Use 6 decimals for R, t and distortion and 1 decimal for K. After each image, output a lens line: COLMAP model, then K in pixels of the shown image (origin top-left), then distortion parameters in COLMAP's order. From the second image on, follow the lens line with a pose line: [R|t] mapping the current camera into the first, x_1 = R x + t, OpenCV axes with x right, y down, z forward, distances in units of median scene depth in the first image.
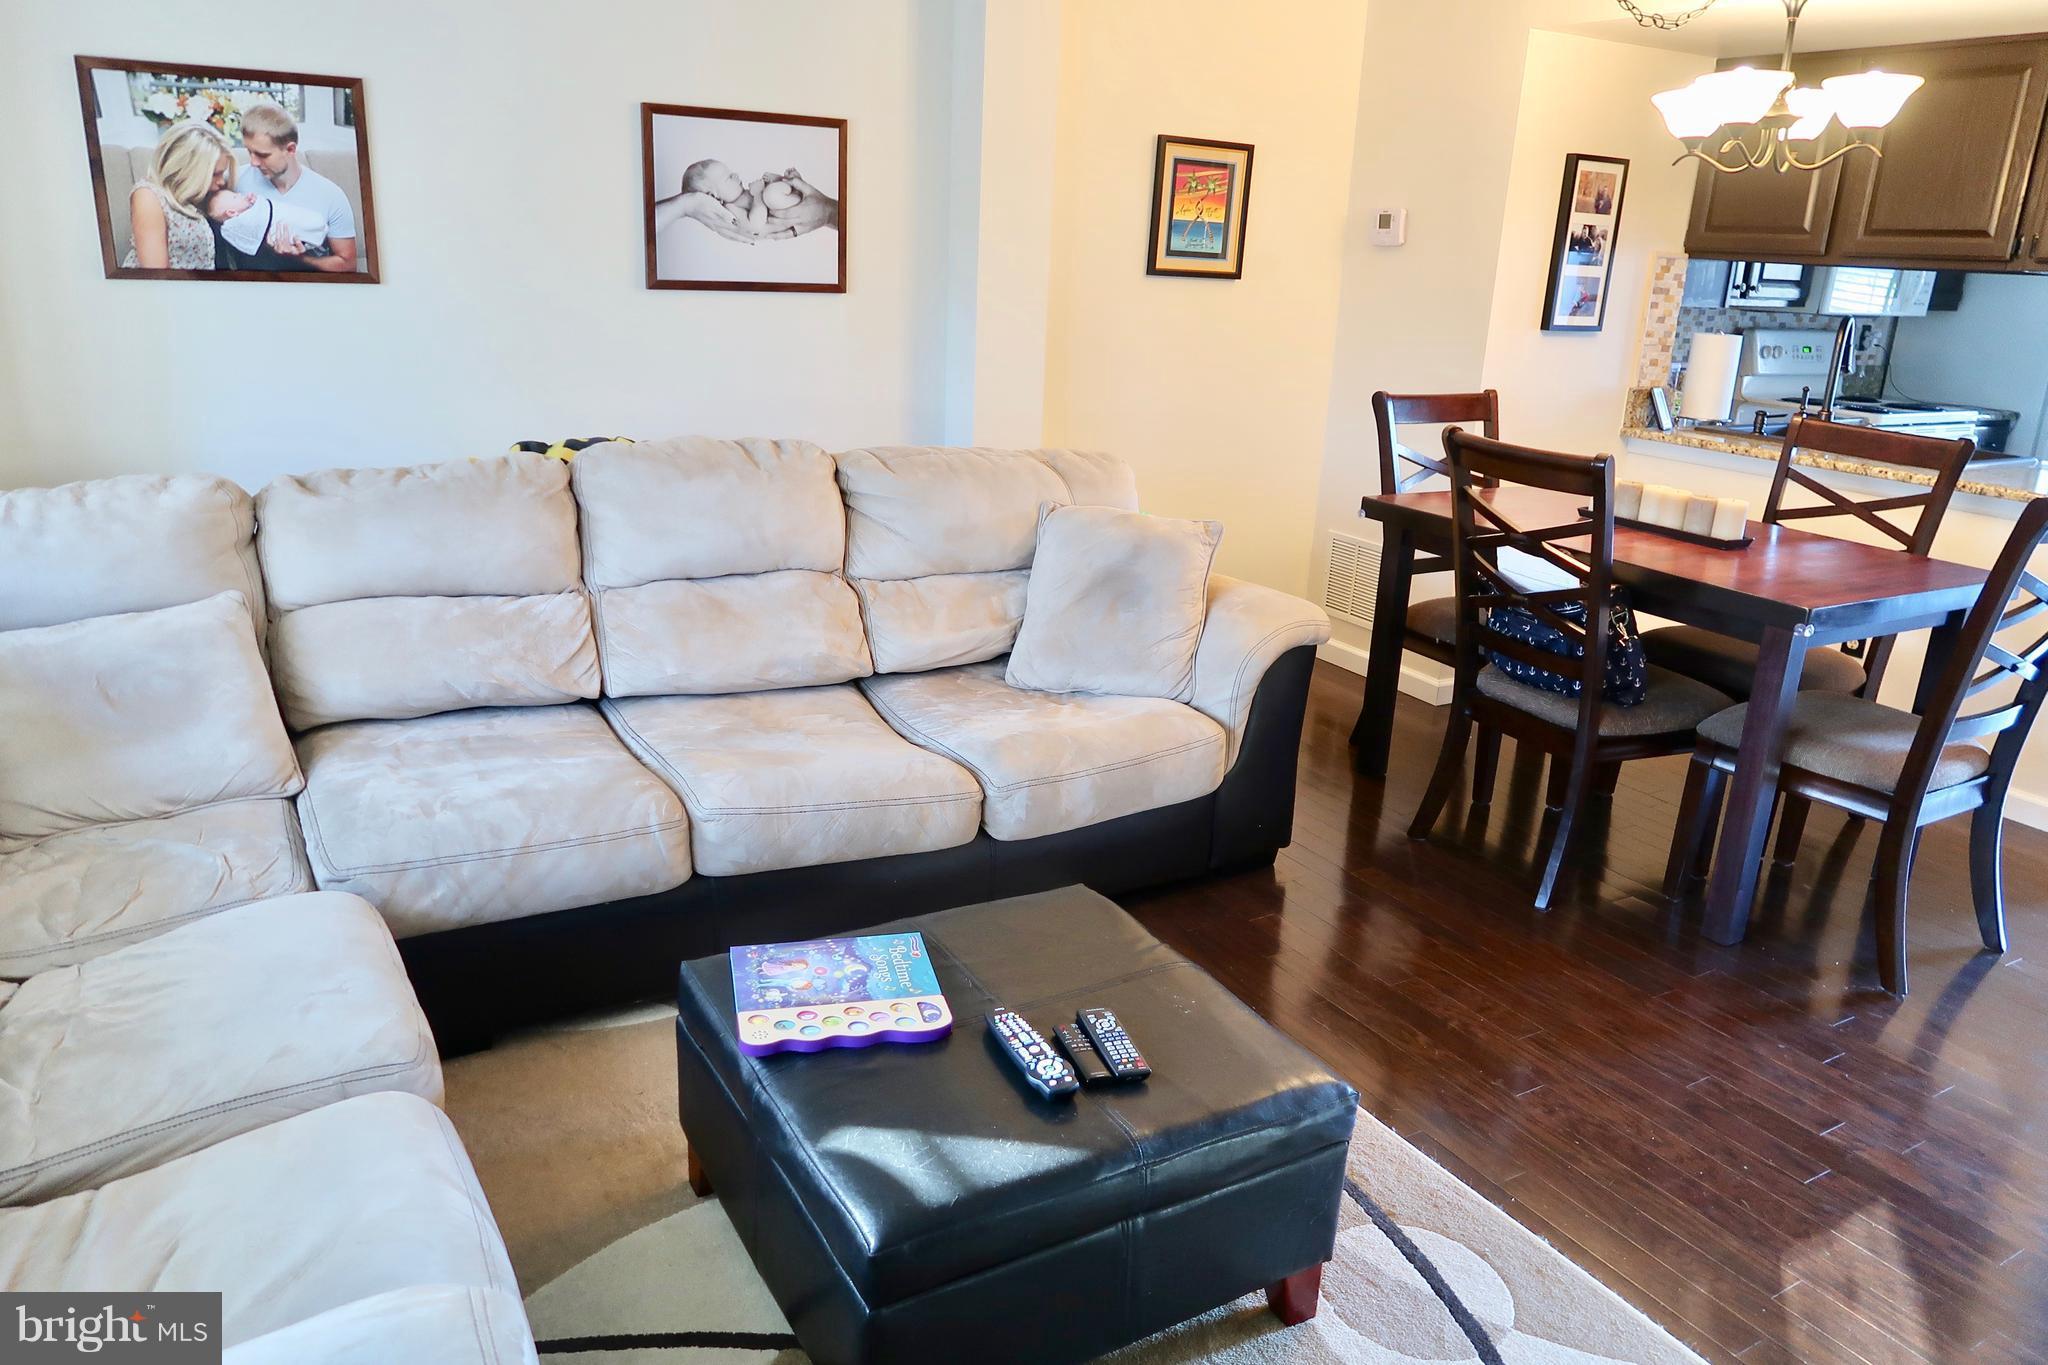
lens RADIAL K [[1400.1, 0, 1029.1], [0, 1400.1, 681.5], [0, 0, 1]] dist [-0.016529, -0.002555]
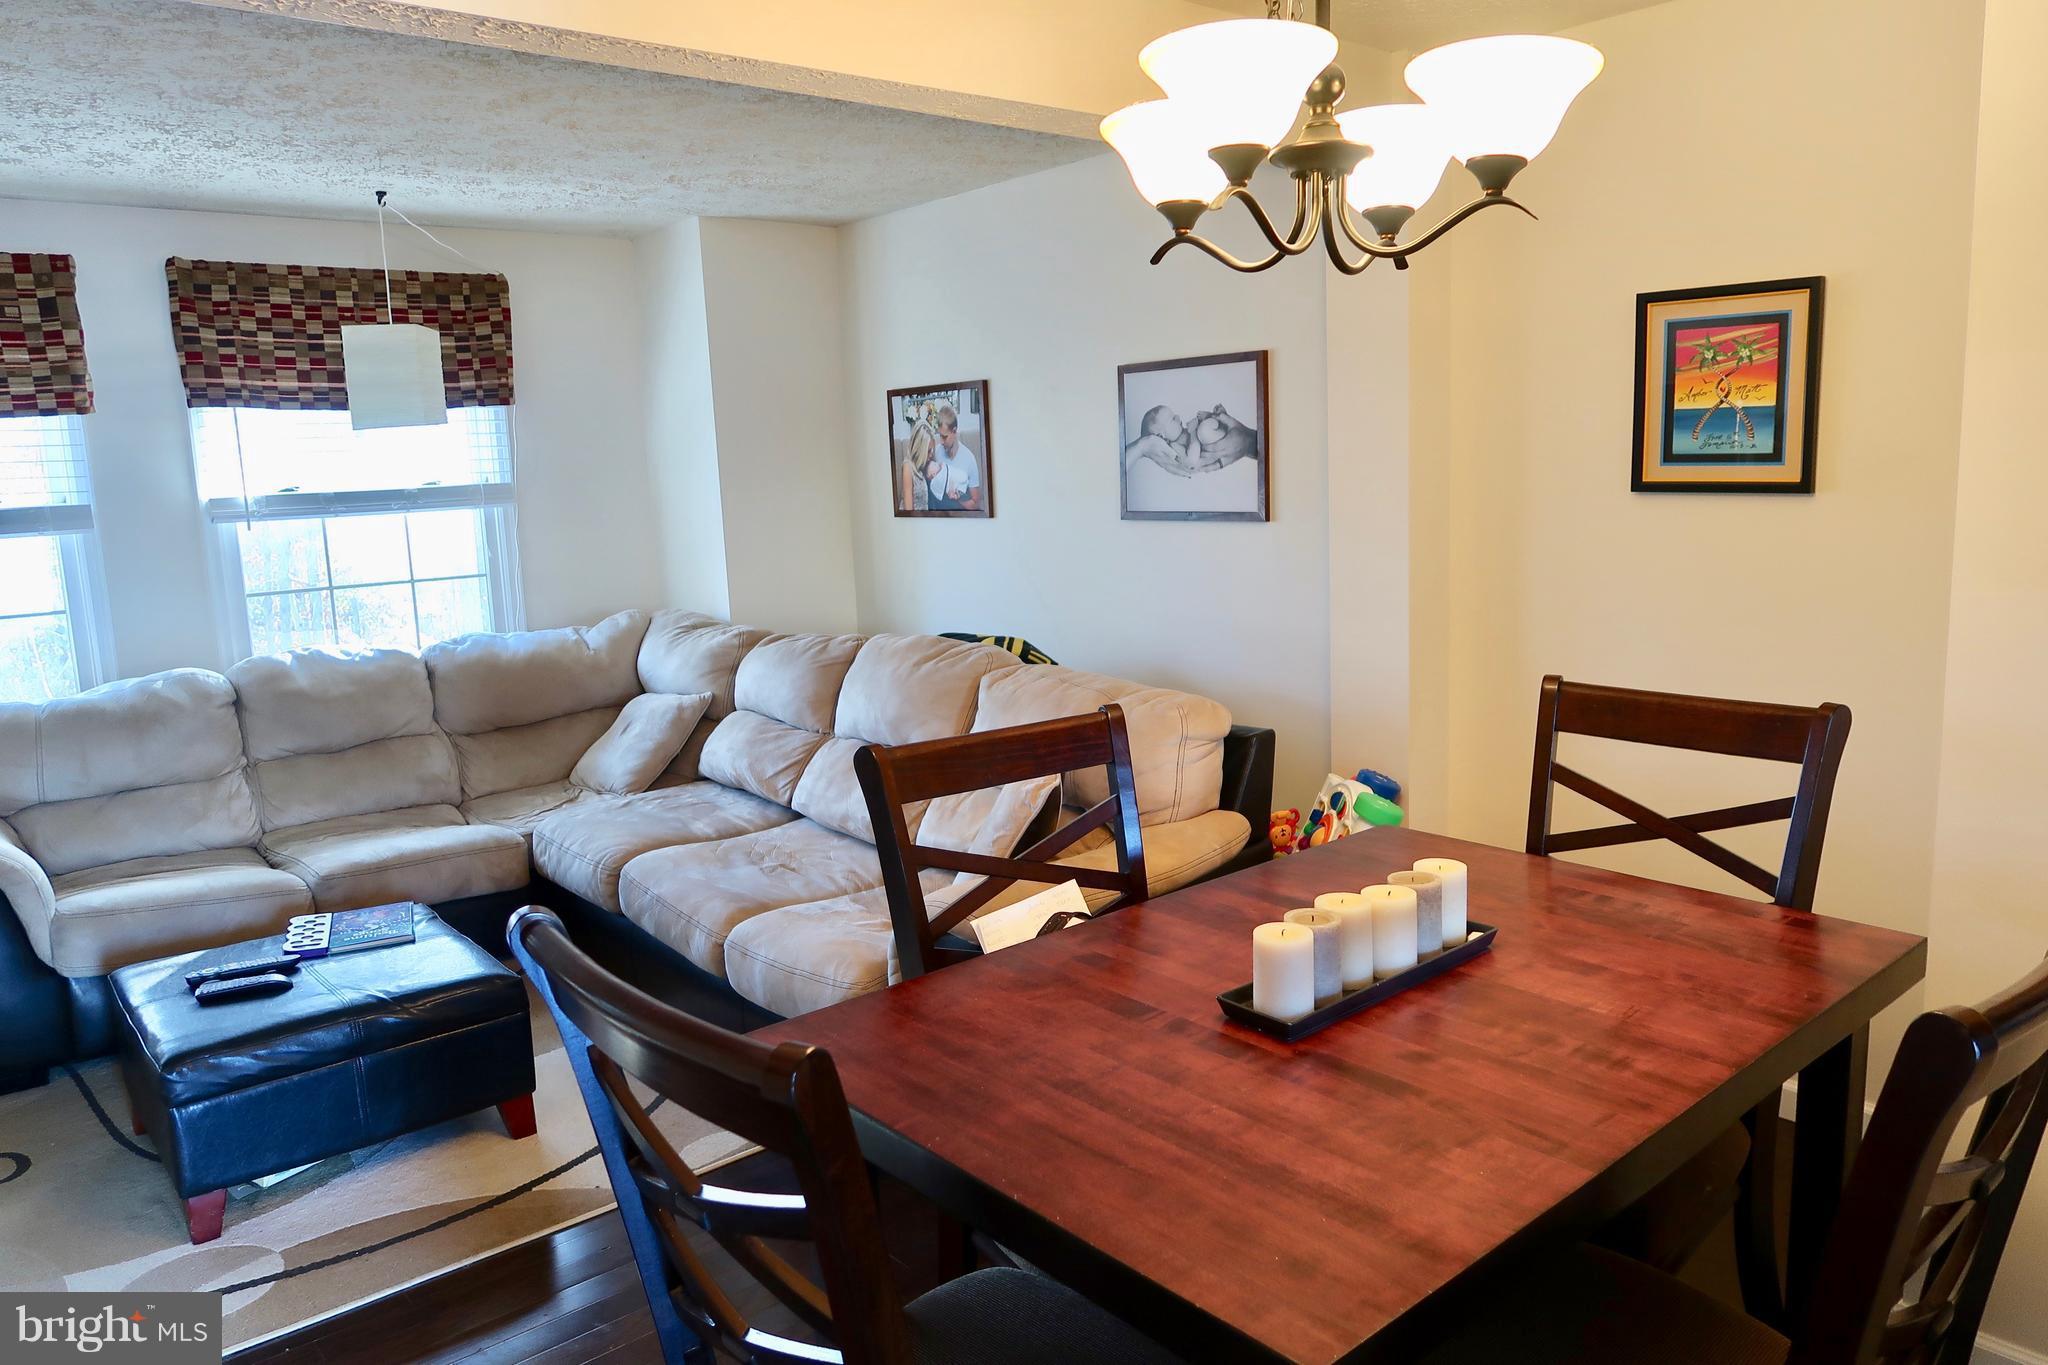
lens RADIAL K [[1400.1, 0, 1033.9], [0, 1400.1, 675.3], [0, 0, 1]] dist [-0.016529, -0.002555]
pose [[0.176502, 0.099452, -0.979263, 0.848572], [-0.255635, 0.965376, 0.051966, -0.194836], [0.950525, 0.241162, 0.195814, 0.721833]]
